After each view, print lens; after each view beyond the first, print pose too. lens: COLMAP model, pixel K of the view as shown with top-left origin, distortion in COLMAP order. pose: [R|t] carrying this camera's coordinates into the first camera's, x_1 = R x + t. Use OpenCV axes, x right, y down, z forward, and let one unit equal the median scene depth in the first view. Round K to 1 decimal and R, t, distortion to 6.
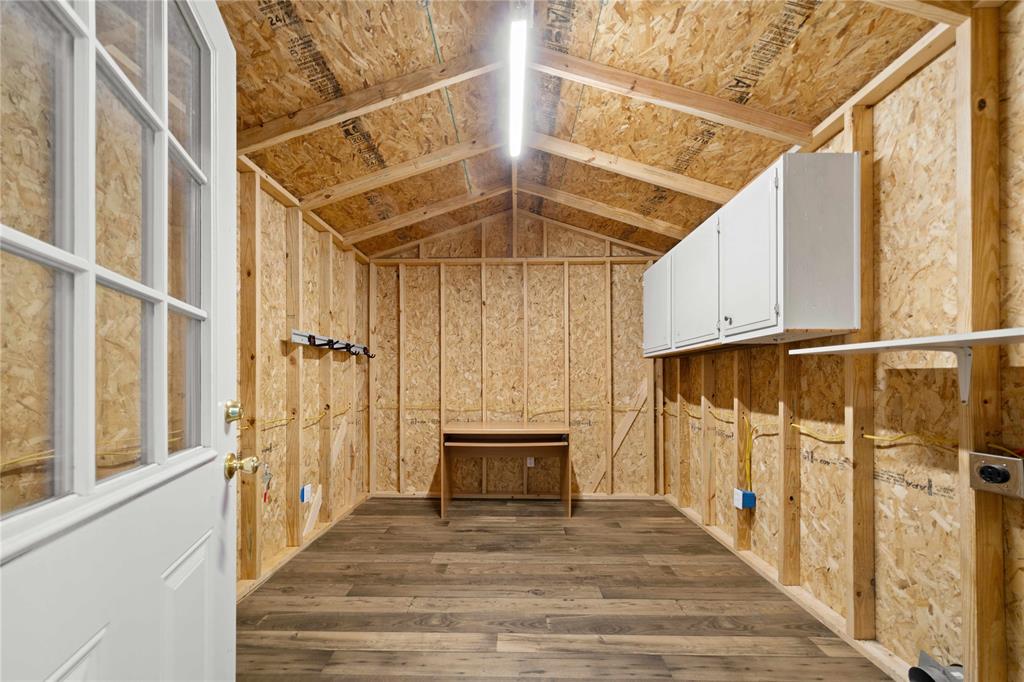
lens RADIAL K [[364.2, 0, 515.6], [0, 364.2, 381.5], [0, 0, 1]] dist [0.007662, -0.000051]
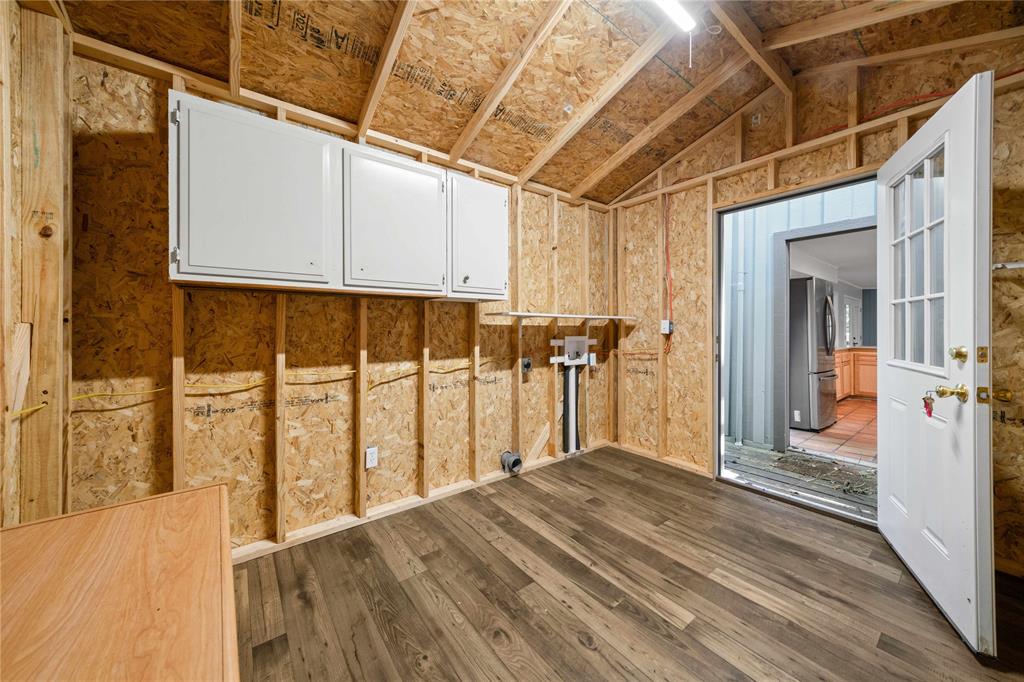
lens RADIAL K [[364.2, 0, 500.3], [0, 364.2, 324.0], [0, 0, 1]] dist [0.007662, -0.000051]
pose [[-0.601623, 0.006855, 0.798751, -0.469904], [0.000349, 0.999965, -0.008319, -0.018453], [-0.798780, -0.004726, -0.601605, 1.812543]]
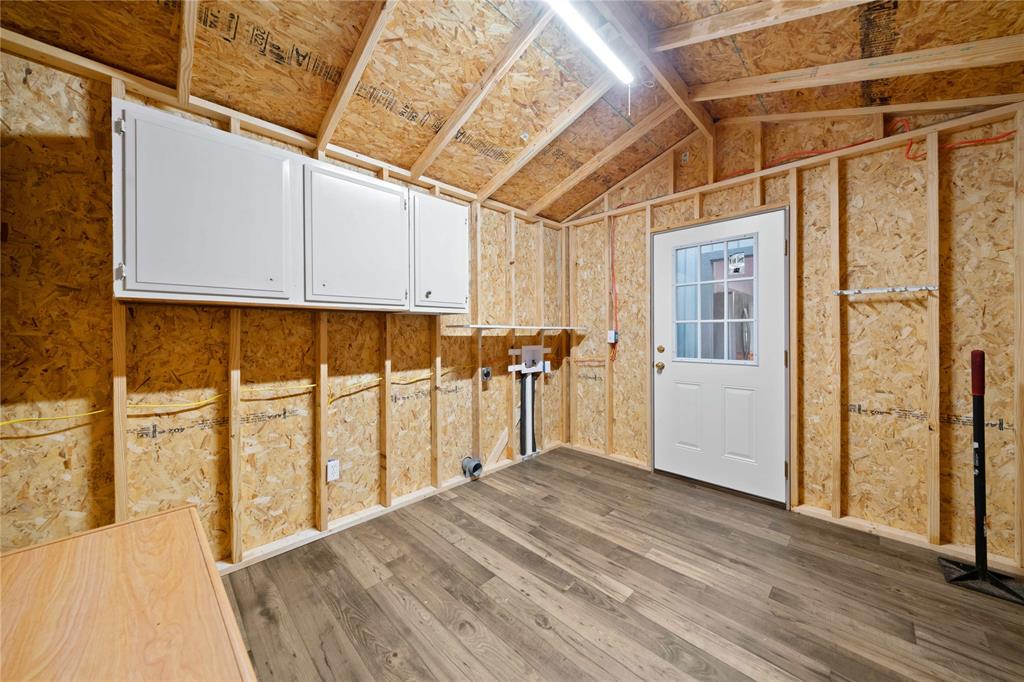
lens RADIAL K [[364.2, 0, 507.7], [0, 364.2, 328.9], [0, 0, 1]] dist [0.007662, -0.000051]
pose [[-0.707093, 0.007160, 0.707084, -0.522838], [0.005076, 0.999974, -0.005049, -0.051531], [-0.707102, 0.000019, -0.707111, 1.877812]]
